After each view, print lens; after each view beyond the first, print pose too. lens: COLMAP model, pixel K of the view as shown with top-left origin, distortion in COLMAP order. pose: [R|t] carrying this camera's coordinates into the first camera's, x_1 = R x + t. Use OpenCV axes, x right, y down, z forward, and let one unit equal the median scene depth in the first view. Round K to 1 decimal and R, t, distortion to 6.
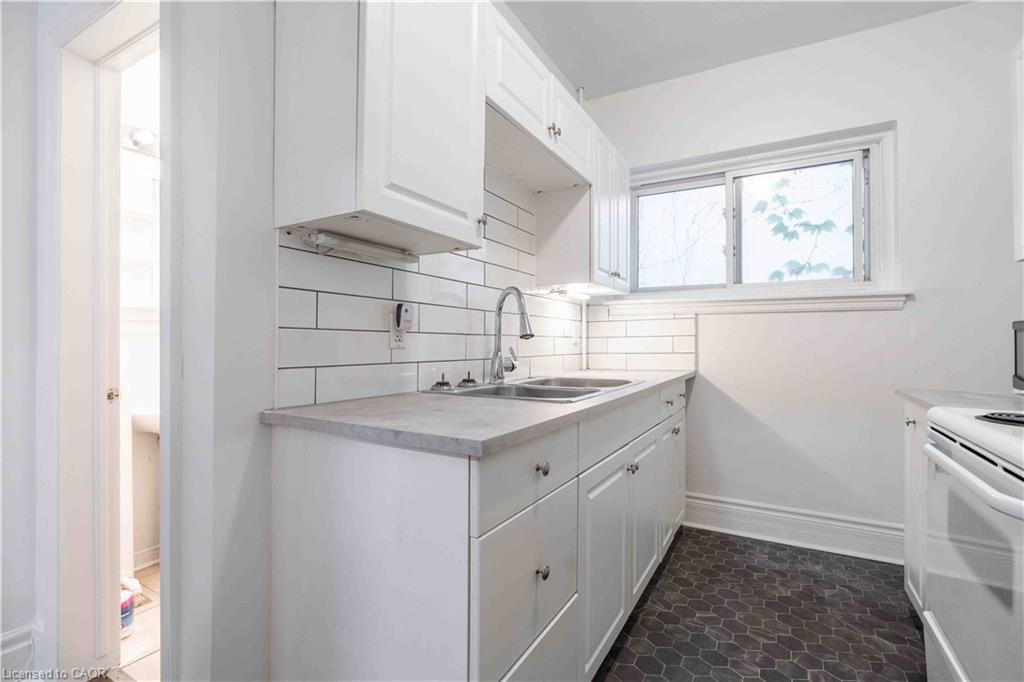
lens RADIAL K [[463.2, 0, 512.0], [0, 463.2, 341.0], [0, 0, 1]] dist [-0.000008, 0.000683]
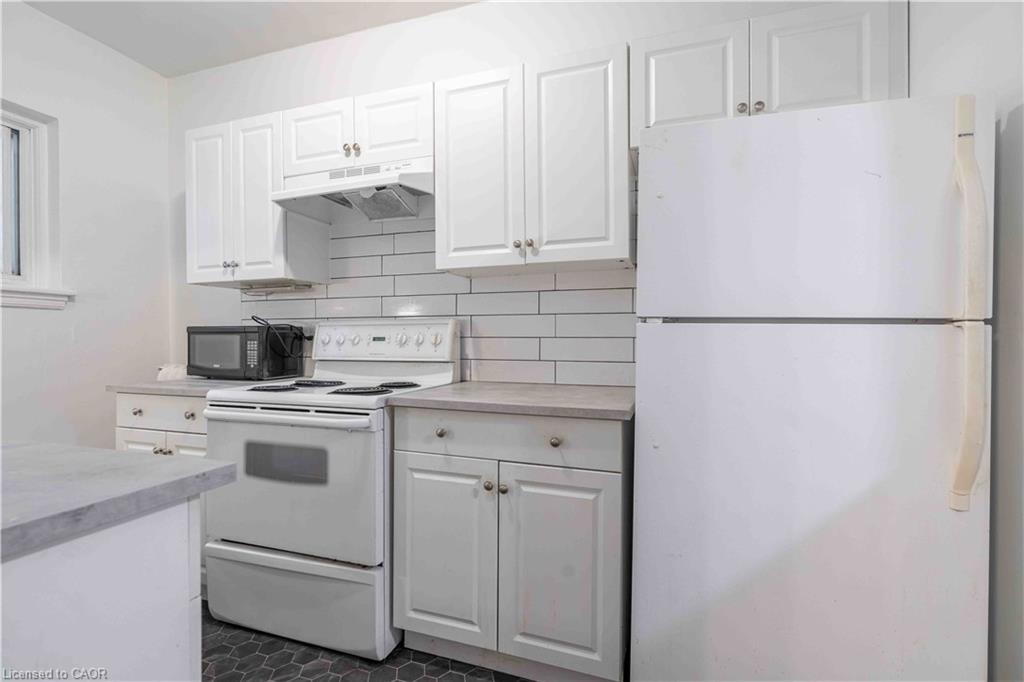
lens RADIAL K [[474.7, 0, 512.0], [0, 474.7, 341.0], [0, 0, 1]] dist [0.000899, 0.000275]
pose [[-0.189341, -0.005394, 0.981897, -0.327410], [-0.000266, 0.999985, 0.005443, -0.004756], [-0.981911, 0.000770, -0.189339, 0.212702]]
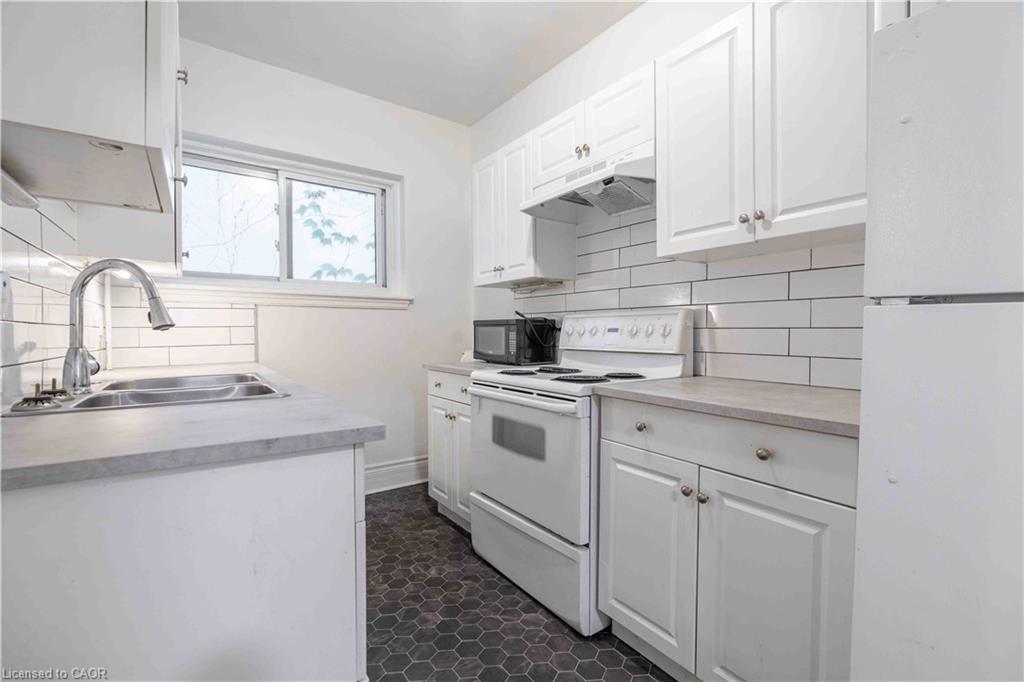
lens RADIAL K [[463.2, 0, 512.0], [0, 463.2, 341.0], [0, 0, 1]] dist [-0.000008, 0.000683]
pose [[0.422789, -0.019642, 0.906015, -0.296410], [-0.000101, 0.999764, 0.021722, -0.002009], [-0.906228, -0.009275, 0.422687, 0.085598]]
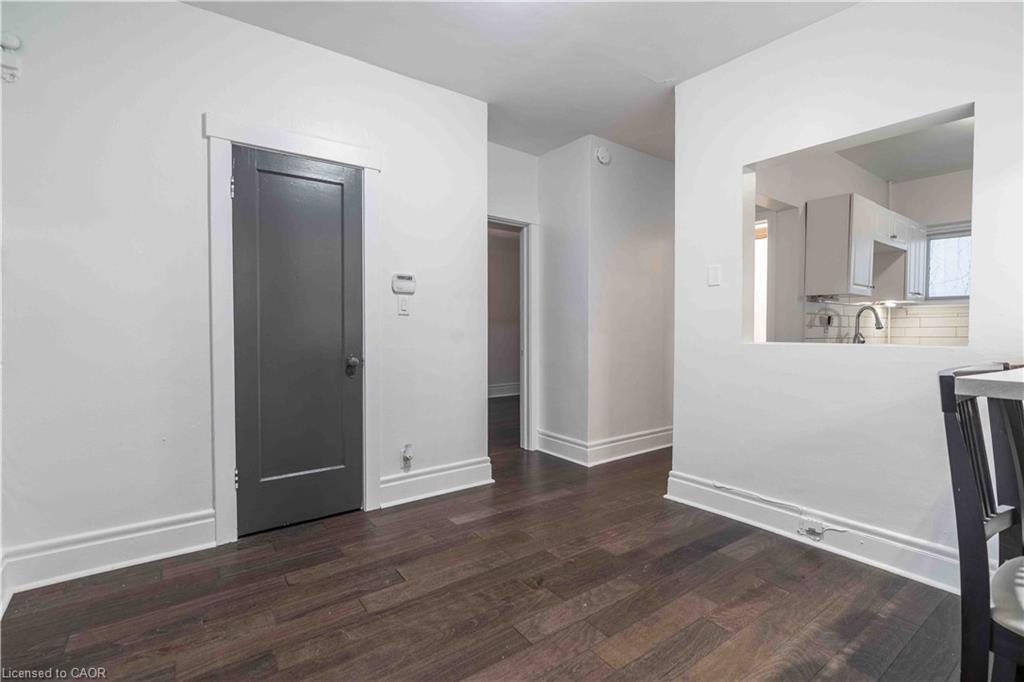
lens RADIAL K [[463.2, 0, 512.0], [0, 463.2, 341.0], [0, 0, 1]] dist [-0.000008, 0.000683]
pose [[0.914842, 0.011846, -0.403639, -0.501949], [-0.000606, 0.999609, 0.027962, -0.005524], [0.403812, -0.025336, 0.914491, -1.334019]]
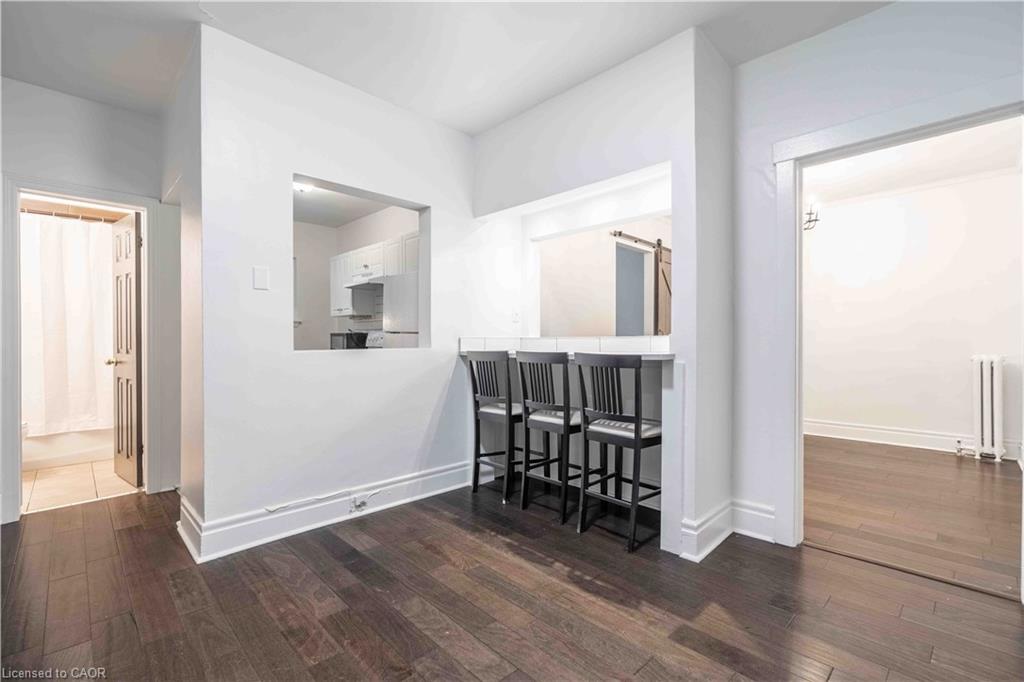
lens RADIAL K [[463.2, 0, 512.0], [0, 463.2, 341.0], [0, 0, 1]] dist [-0.000008, 0.000683]
pose [[0.278455, -0.003133, 0.960444, -1.321436], [-0.002694, 0.999988, 0.004043, -0.000186], [-0.960445, -0.003714, 0.278444, -0.904198]]
